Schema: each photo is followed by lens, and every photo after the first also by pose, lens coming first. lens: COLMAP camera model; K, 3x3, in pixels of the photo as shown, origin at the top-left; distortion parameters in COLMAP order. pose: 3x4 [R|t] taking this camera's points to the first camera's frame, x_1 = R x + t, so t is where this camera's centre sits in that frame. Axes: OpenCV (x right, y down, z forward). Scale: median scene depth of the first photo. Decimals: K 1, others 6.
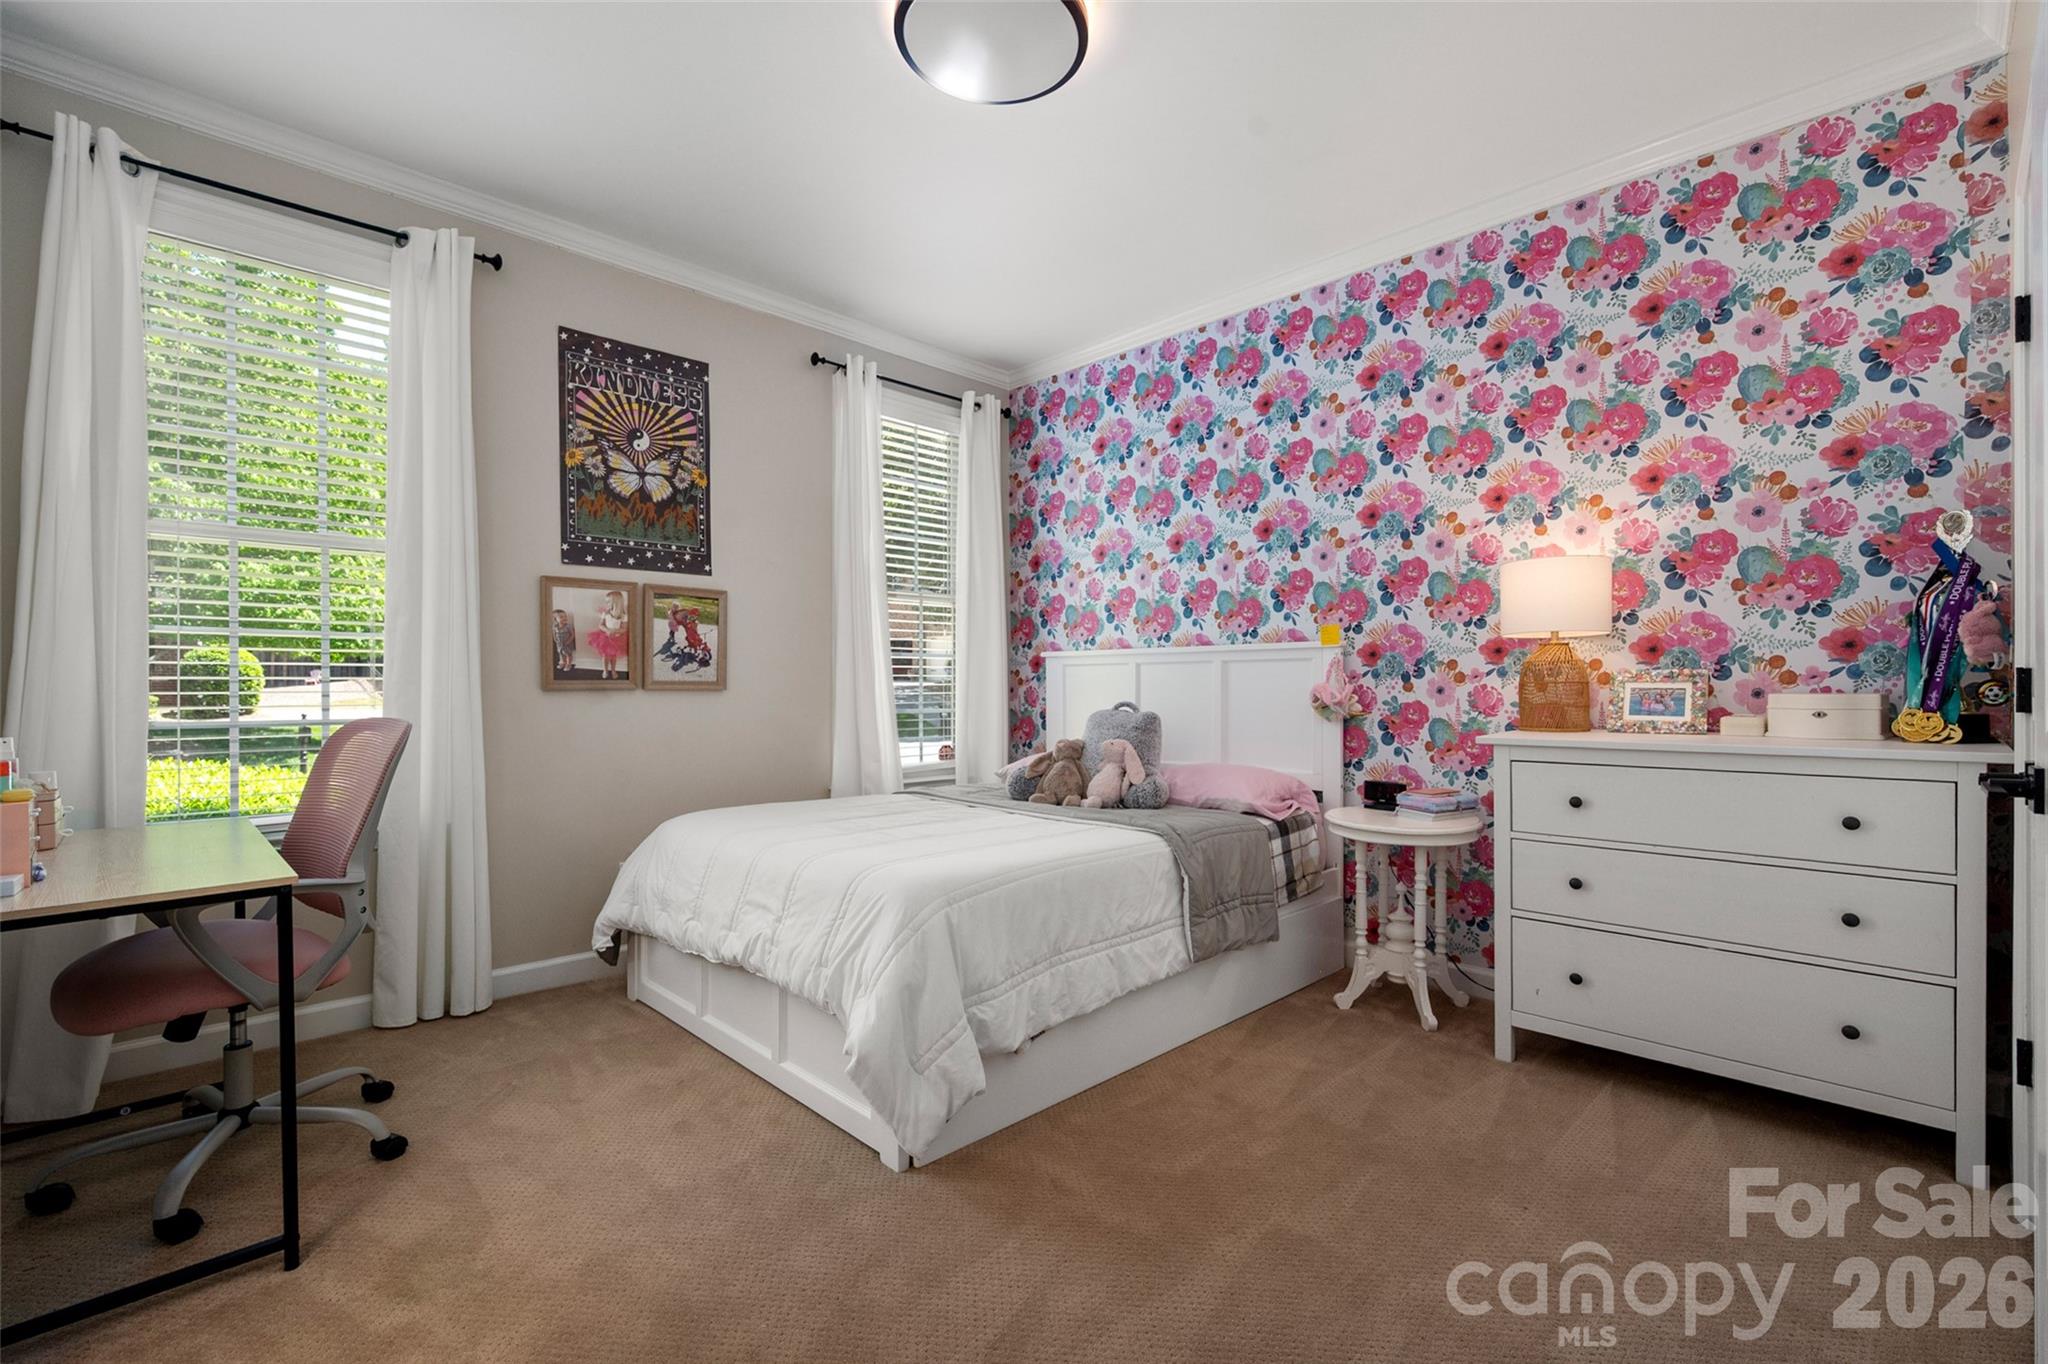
lens RADIAL K [[865.0, 0, 1029.9], [0, 865.0, 674.3], [0, 0, 1]] dist [-0.002230, -0.000098]
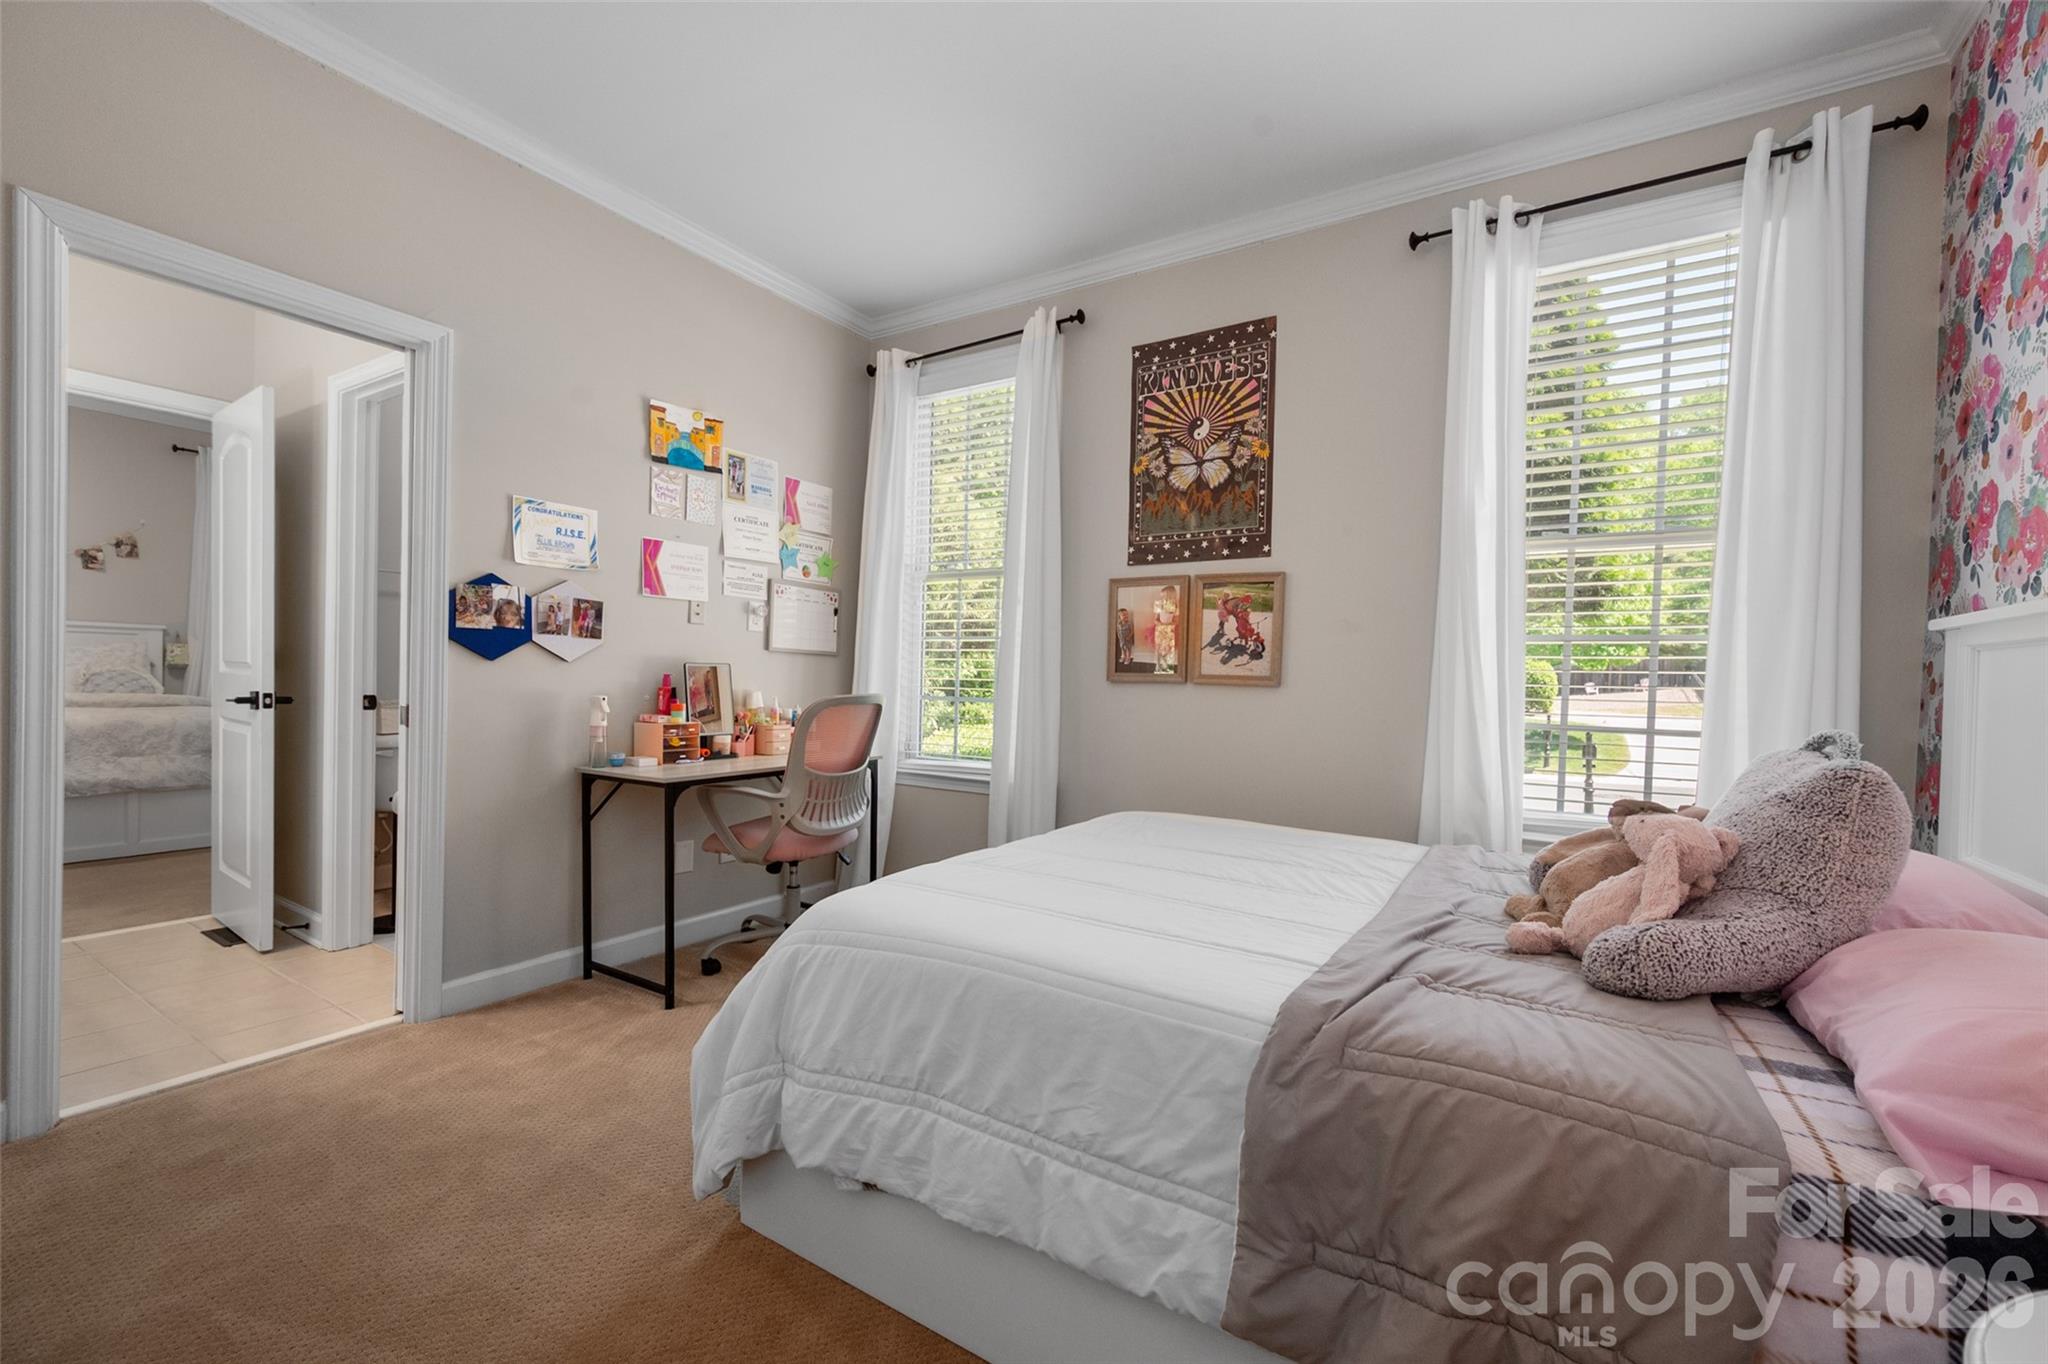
lens RADIAL K [[817.5, 0, 1024.0], [0, 817.5, 682.0], [0, 0, 1]] dist [0.001859, -0.000173]
pose [[0.256849, 0.011460, -0.966384, 0.393202], [-0.009635, 0.999910, 0.009297, 0.009168], [0.966404, 0.006923, 0.256936, 0.569914]]
